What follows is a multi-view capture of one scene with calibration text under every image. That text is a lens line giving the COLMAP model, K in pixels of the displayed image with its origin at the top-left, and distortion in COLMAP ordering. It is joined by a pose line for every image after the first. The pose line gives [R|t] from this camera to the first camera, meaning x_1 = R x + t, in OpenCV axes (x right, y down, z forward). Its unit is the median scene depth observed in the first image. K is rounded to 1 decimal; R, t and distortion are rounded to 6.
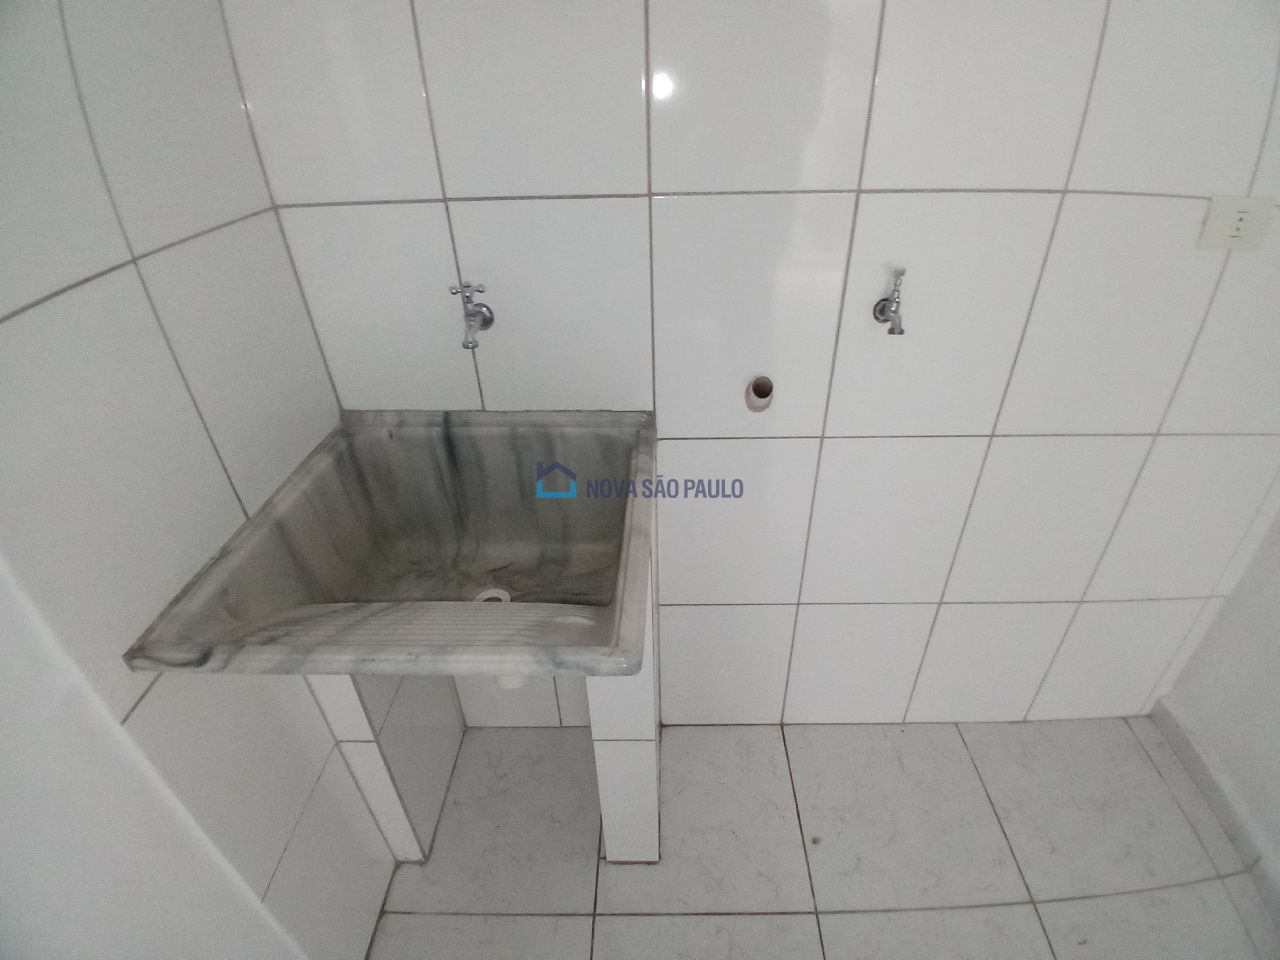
lens RADIAL K [[636.0, 0, 644.4], [0, 636.0, 484.0], [0, 0, 1]] dist [-0.018206, 0.000307]
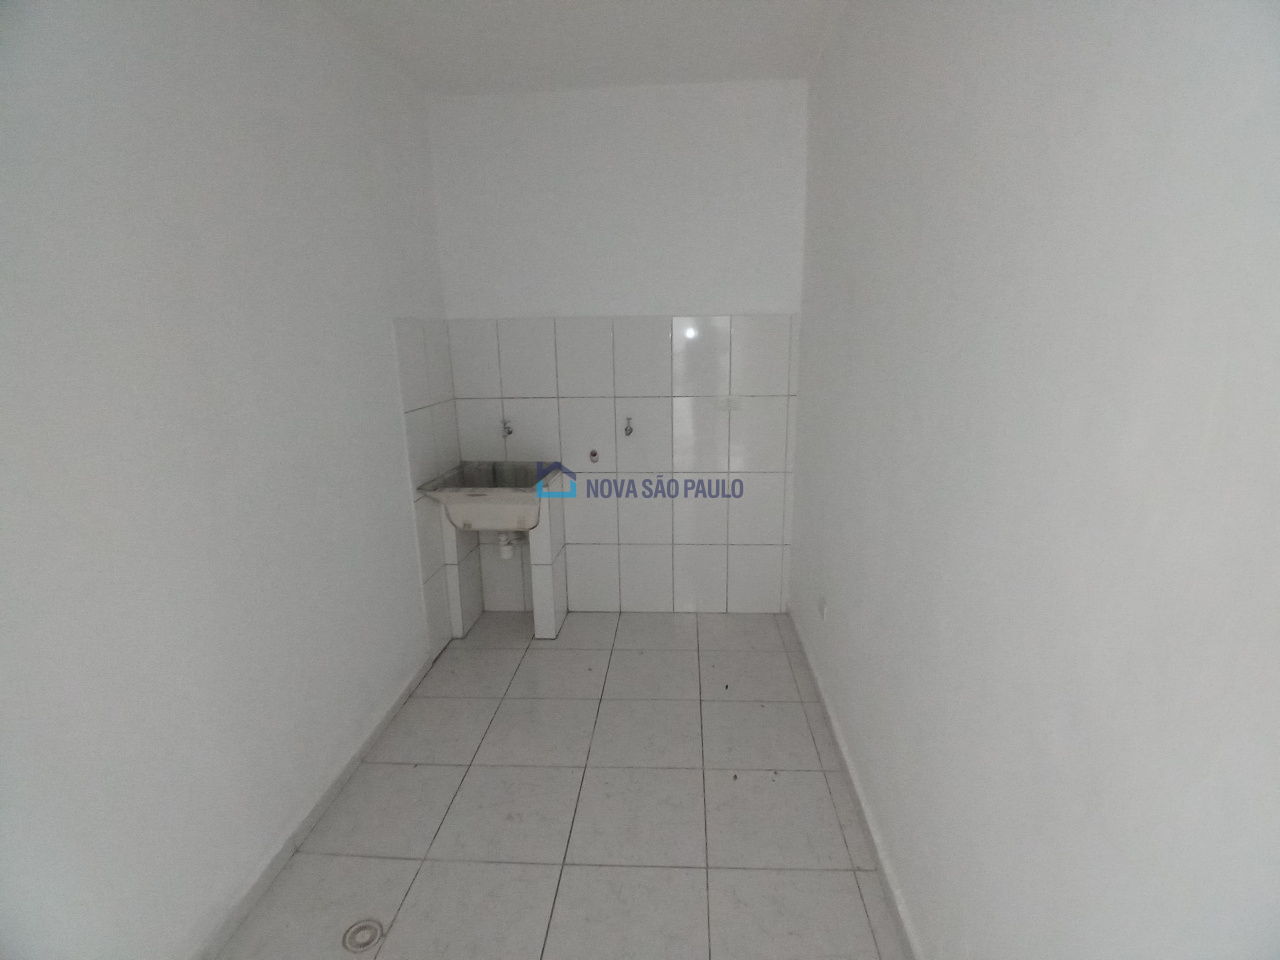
lens RADIAL K [[636.0, 0, 642.4], [0, 636.0, 476.9], [0, 0, 1]] dist [-0.018206, 0.000307]
pose [[0.998377, 0.021459, -0.052744, 0.569198], [-0.038027, 0.940708, -0.337080, 0.967934], [0.042384, 0.338539, 0.939997, -1.841231]]
